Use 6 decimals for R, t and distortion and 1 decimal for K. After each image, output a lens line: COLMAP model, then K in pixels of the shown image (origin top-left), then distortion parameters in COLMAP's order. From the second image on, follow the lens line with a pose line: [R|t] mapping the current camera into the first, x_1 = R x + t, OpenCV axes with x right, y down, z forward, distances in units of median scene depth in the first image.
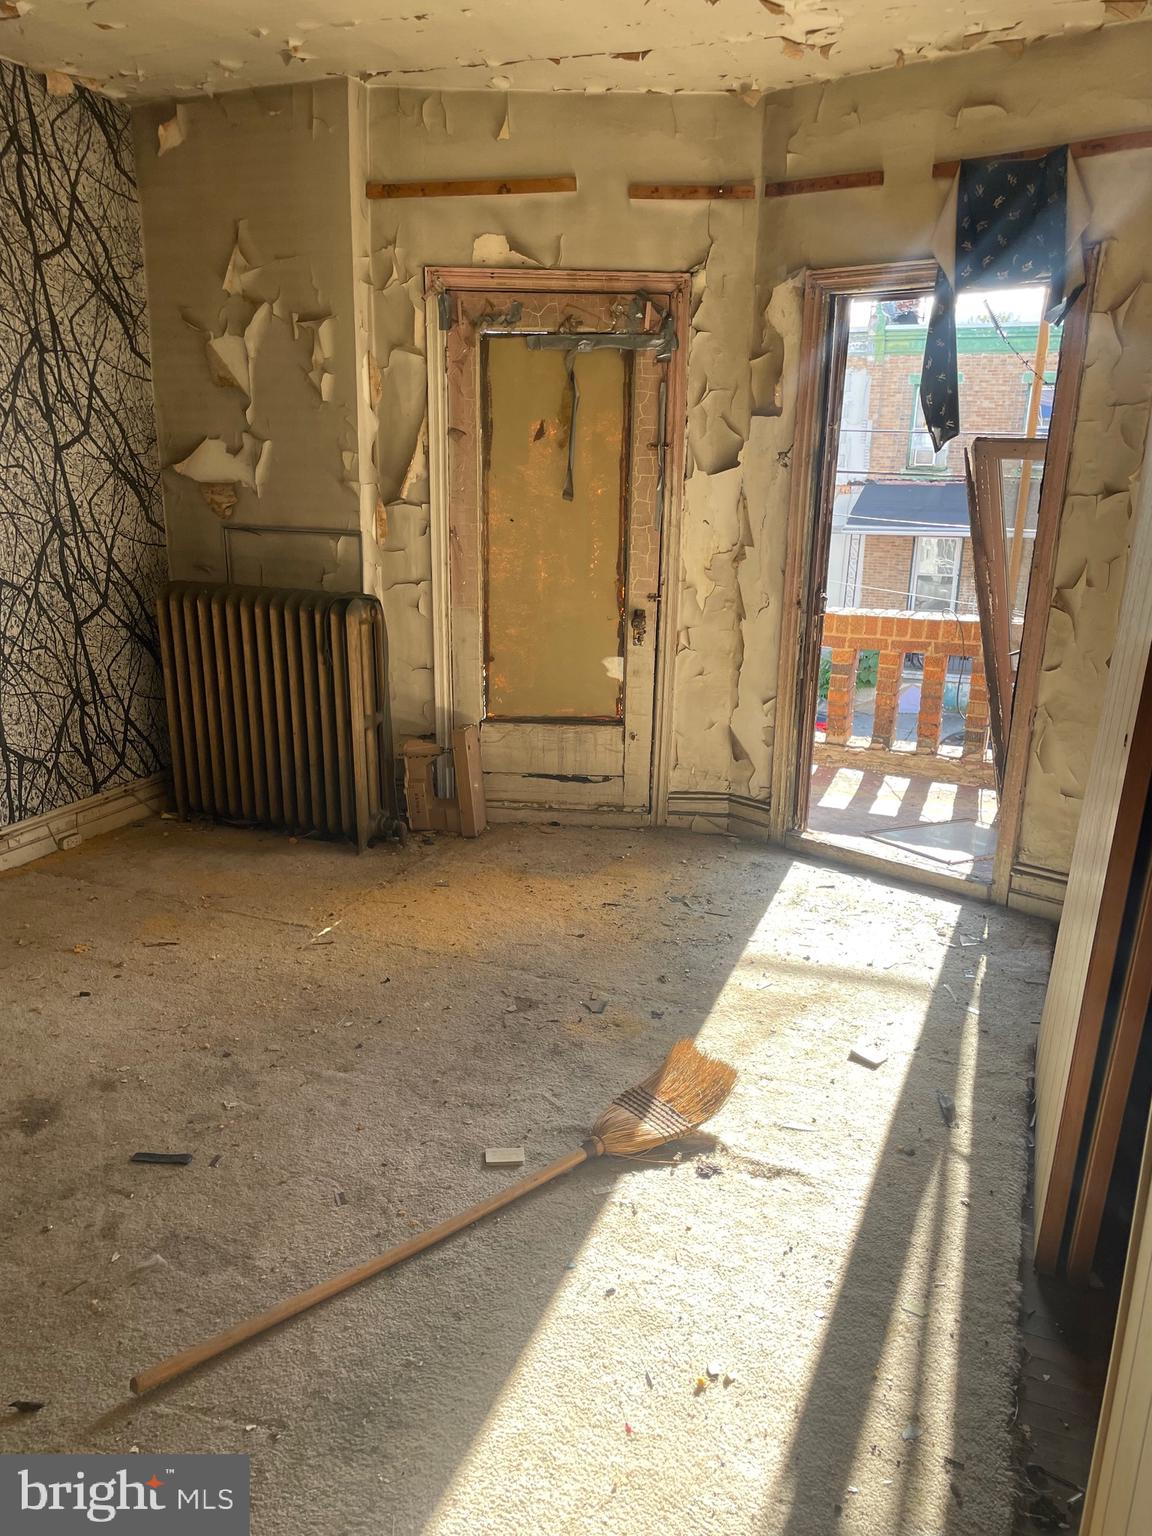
lens RADIAL K [[1194.8, 0, 565.5], [0, 1194.8, 780.5], [0, 0, 1]] dist [0.086499, -0.116961]
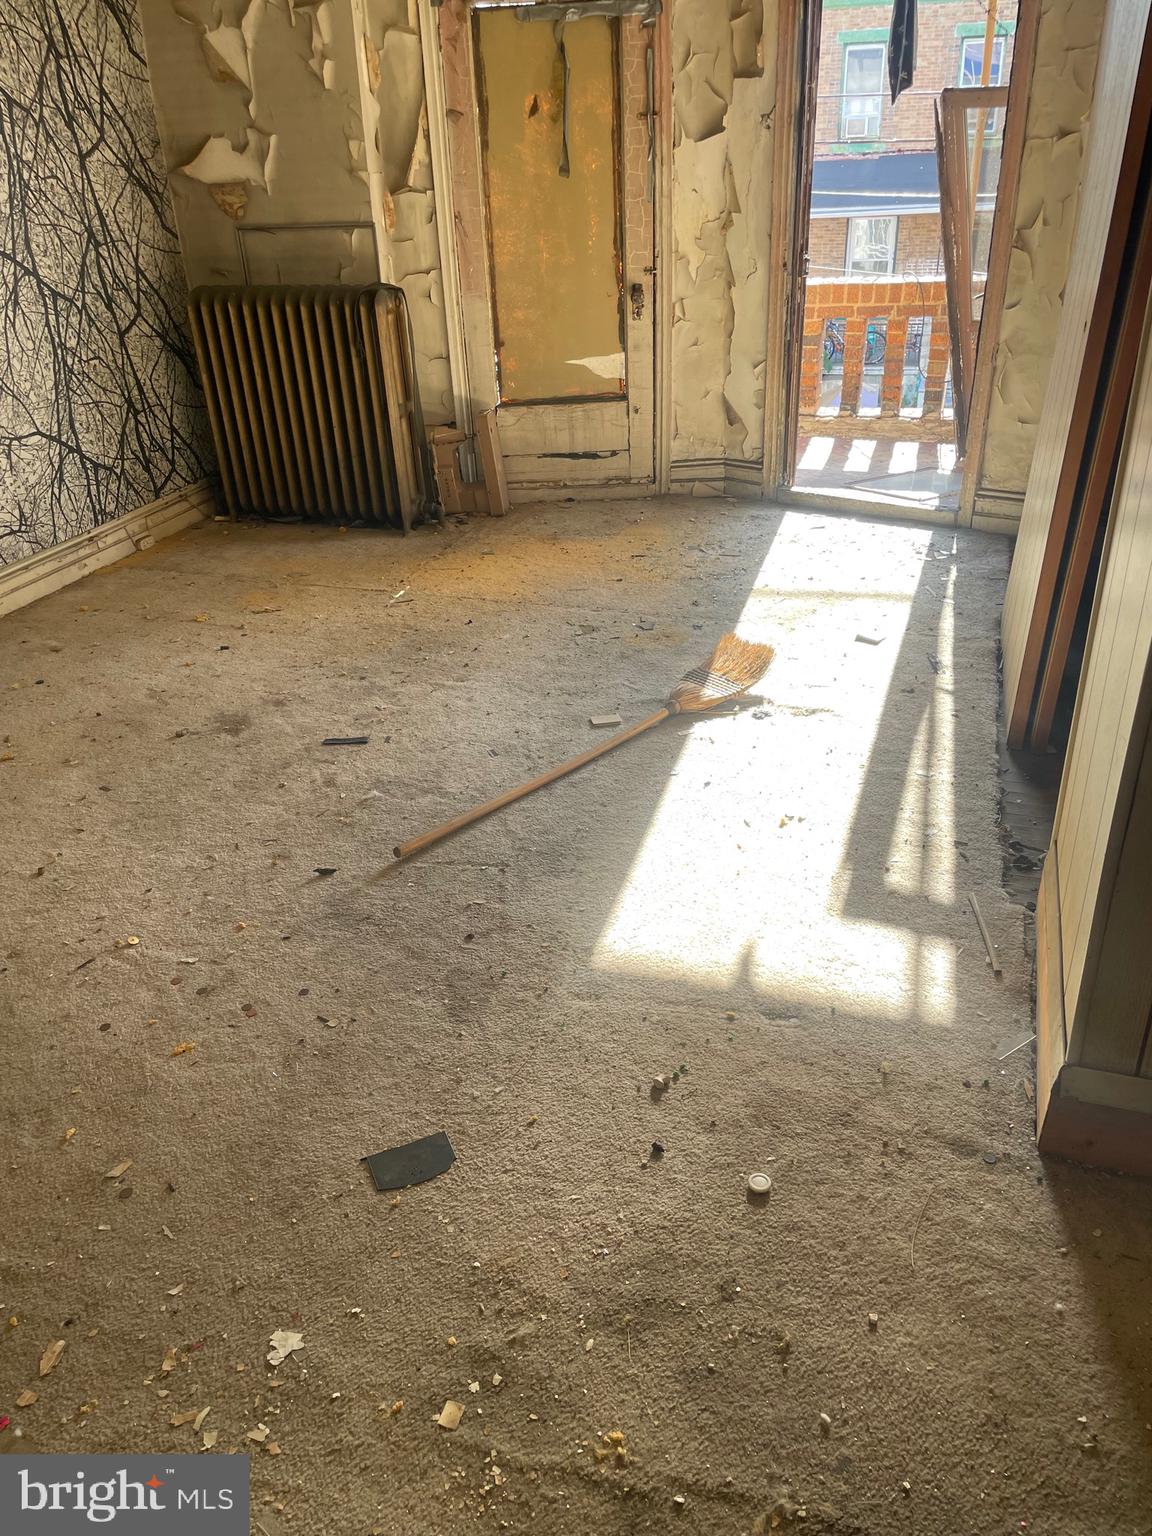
lens RADIAL K [[1194.8, 0, 571.5], [0, 1194.8, 796.7], [0, 0, 1]] dist [0.086499, -0.116961]
pose [[0.994952, -0.089610, 0.045164, -0.093979], [0.077178, 0.970987, 0.226334, 0.058744], [-0.064136, -0.221706, 0.973002, -0.171115]]
